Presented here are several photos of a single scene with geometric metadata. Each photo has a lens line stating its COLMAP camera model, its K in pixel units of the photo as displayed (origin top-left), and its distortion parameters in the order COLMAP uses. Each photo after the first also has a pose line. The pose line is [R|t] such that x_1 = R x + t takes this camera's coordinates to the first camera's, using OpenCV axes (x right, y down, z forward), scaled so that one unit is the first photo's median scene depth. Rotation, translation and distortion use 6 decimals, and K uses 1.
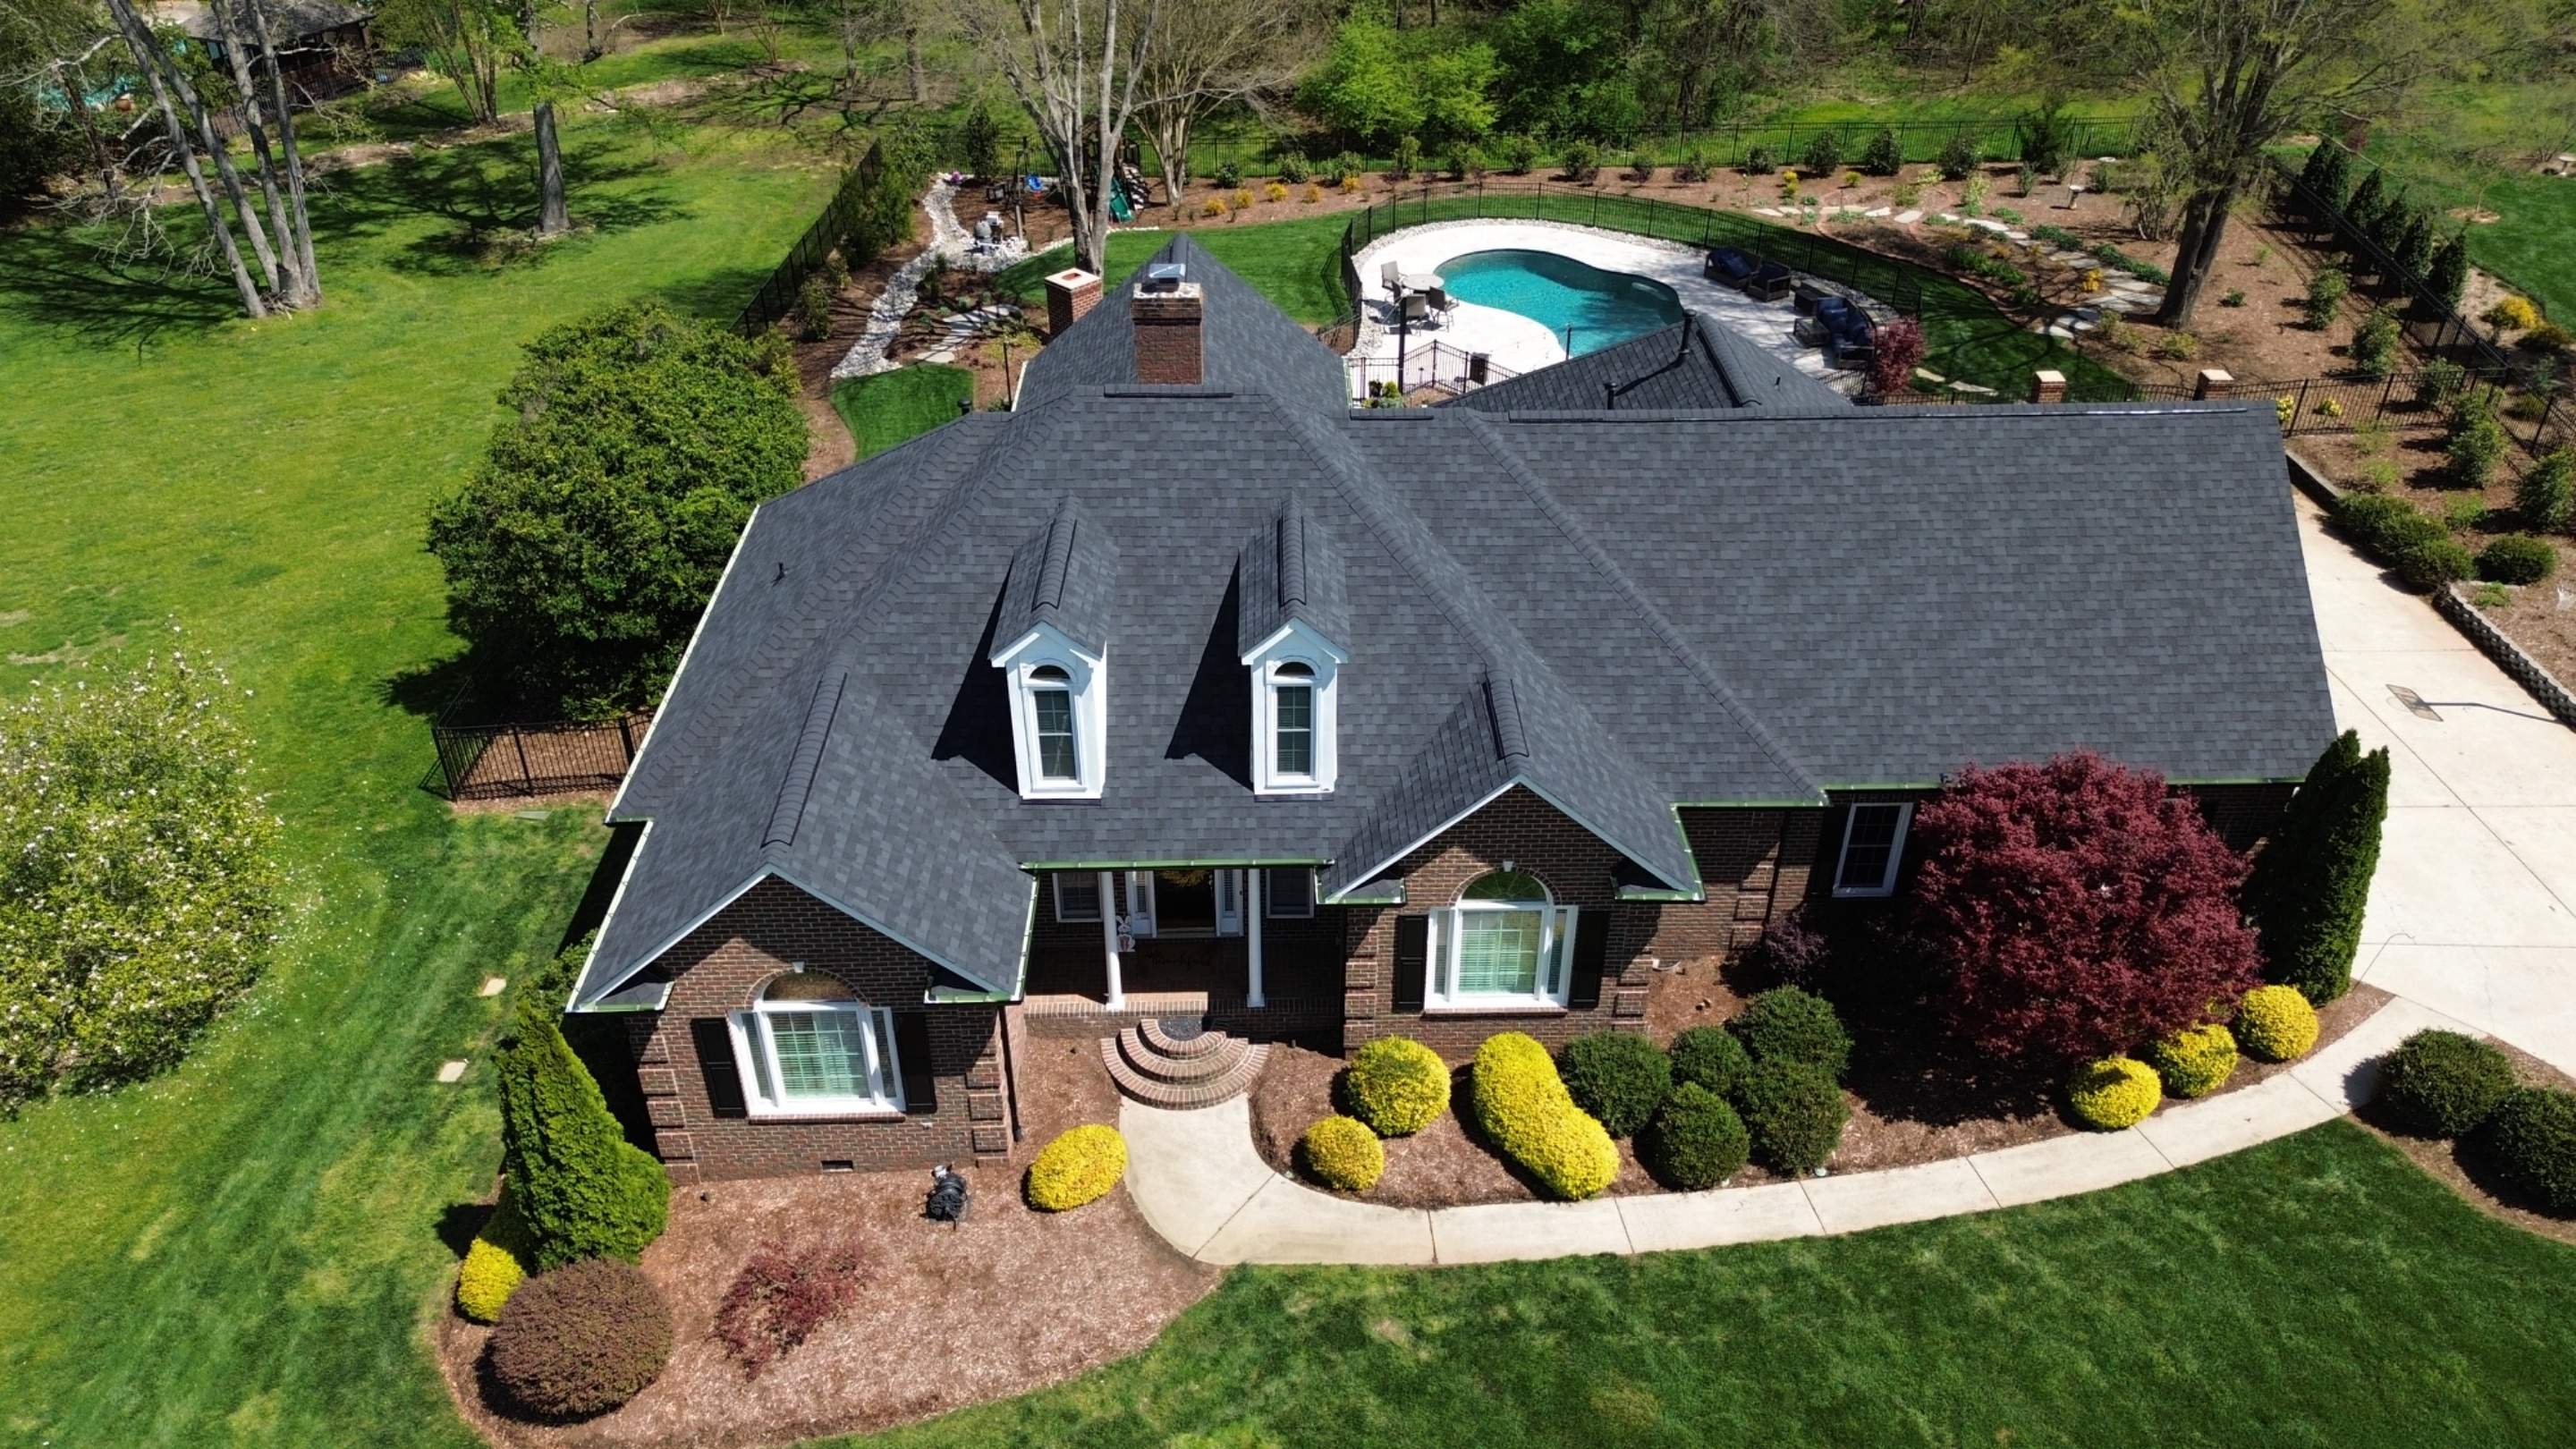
lens RADIAL K [[1818.8, 0, 1285.5], [0, 1818.8, 722.8], [0, 0, 1]] dist [0.068566, -0.076993]
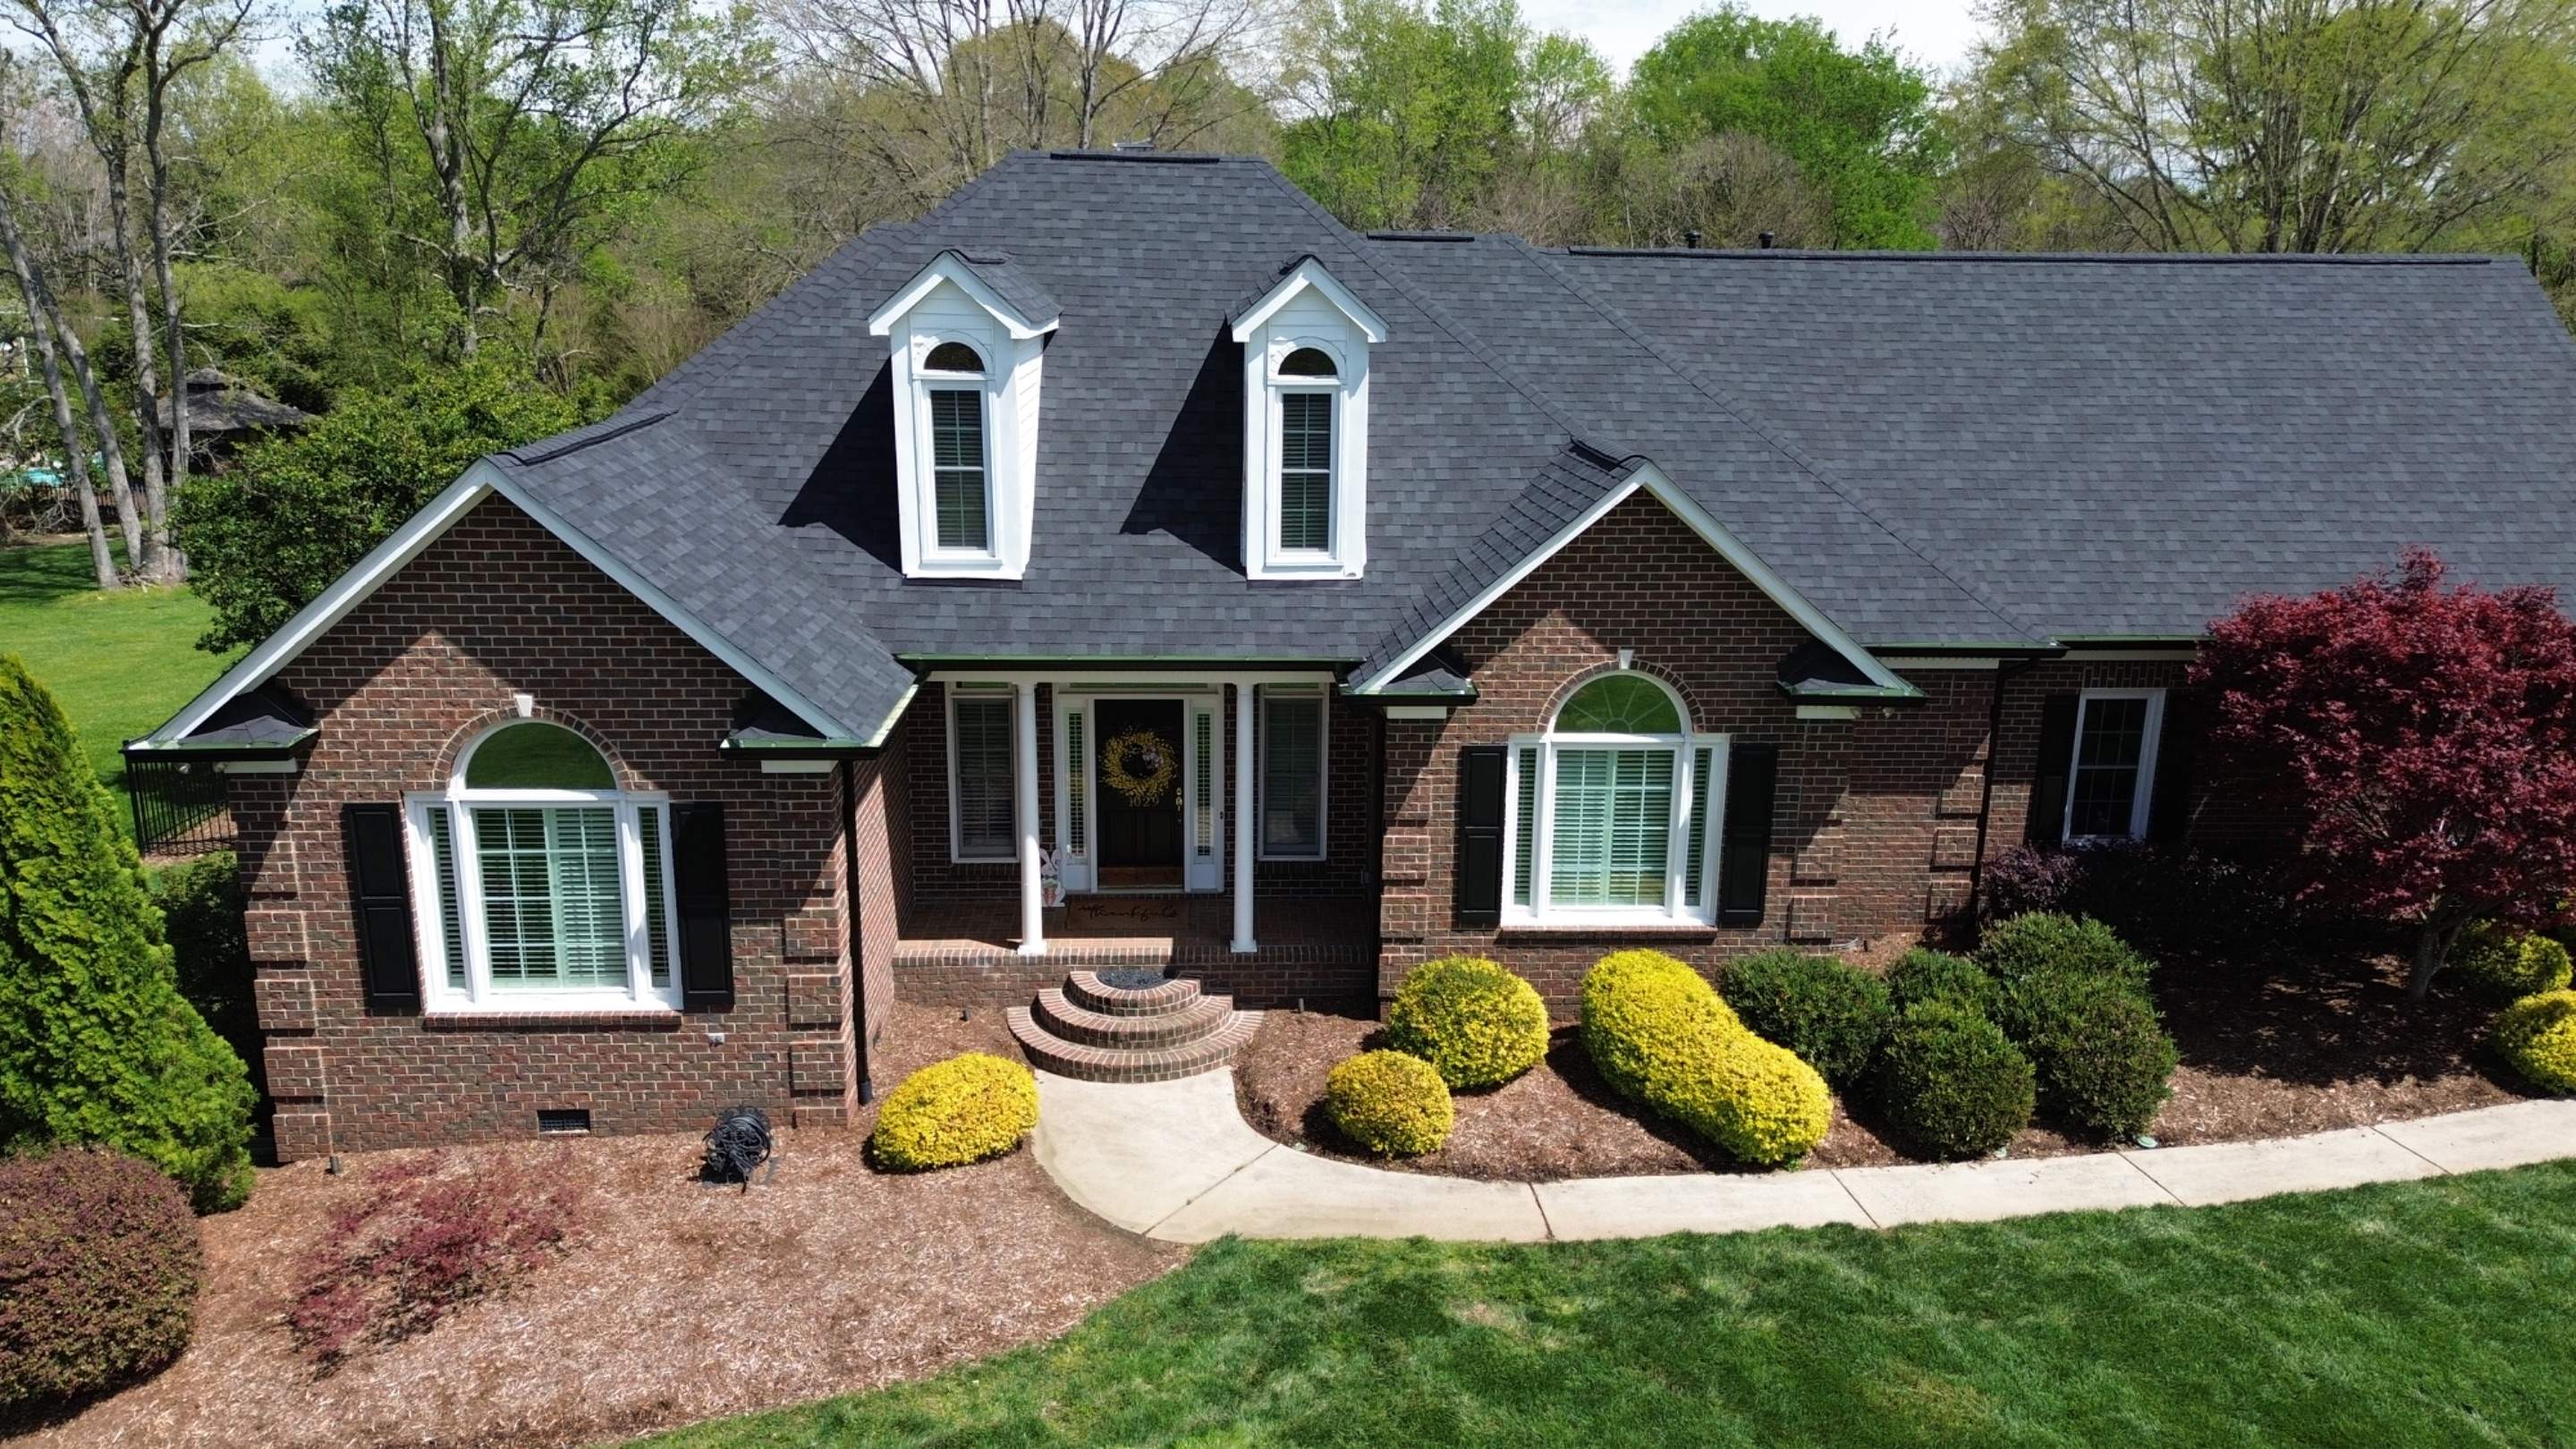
lens RADIAL K [[1818.8, 0, 1284.8], [0, 1818.8, 726.2], [0, 0, 1]] dist [0.068566, -0.076993]
pose [[0.999657, 0.006259, 0.025432, -0.020068], [0.002420, 0.944797, -0.327647, 0.317866], [-0.026079, 0.327596, 0.944458, 0.369374]]
